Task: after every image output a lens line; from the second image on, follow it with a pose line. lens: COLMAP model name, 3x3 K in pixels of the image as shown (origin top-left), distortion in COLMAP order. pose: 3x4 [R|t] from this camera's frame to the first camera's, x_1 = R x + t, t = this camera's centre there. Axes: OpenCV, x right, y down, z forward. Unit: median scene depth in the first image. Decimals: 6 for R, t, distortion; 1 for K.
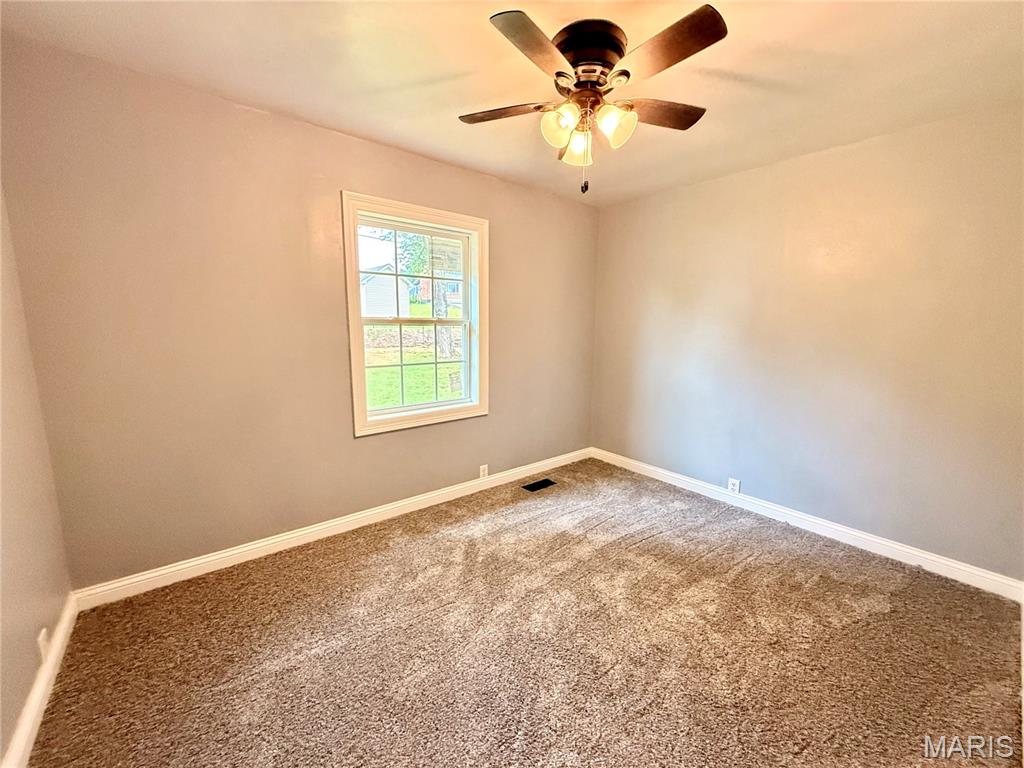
lens RADIAL K [[405.8, 0, 515.2], [0, 405.8, 385.7], [0, 0, 1]] dist [0.000684, -0.000284]
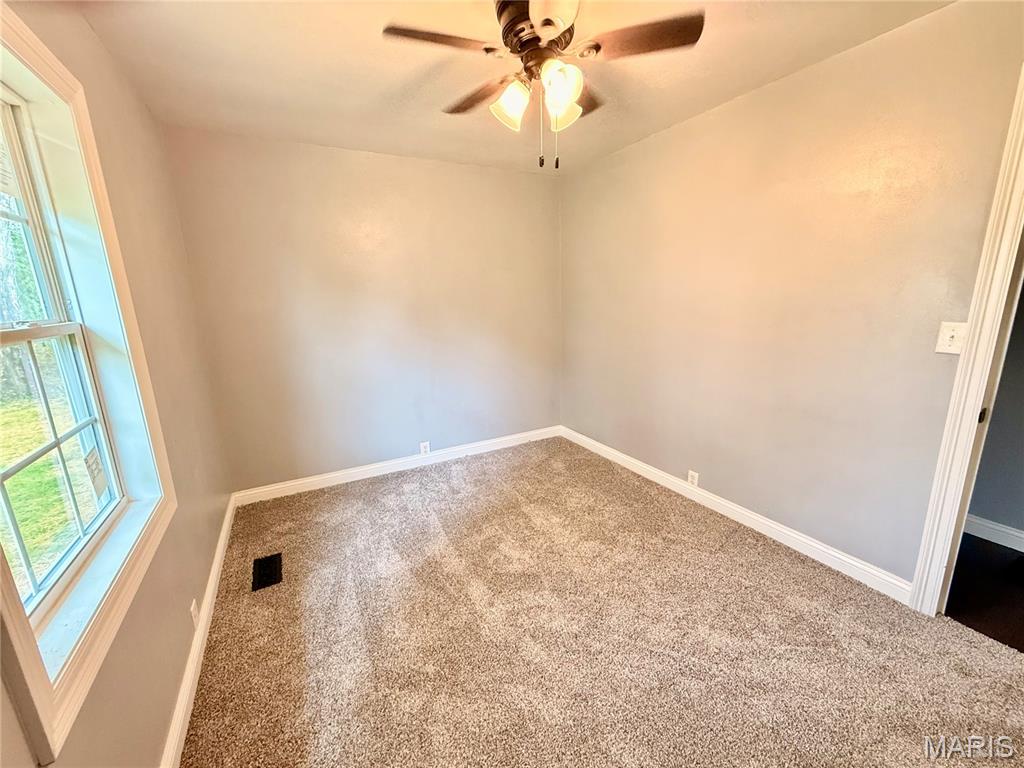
lens RADIAL K [[405.8, 0, 513.0], [0, 405.8, 382.7], [0, 0, 1]] dist [0.000684, -0.000284]
pose [[0.188825, -0.225555, 0.955756, -0.482391], [0.178807, 0.964892, 0.192385, -0.108482], [-0.965595, 0.134569, 0.222527, 0.532242]]
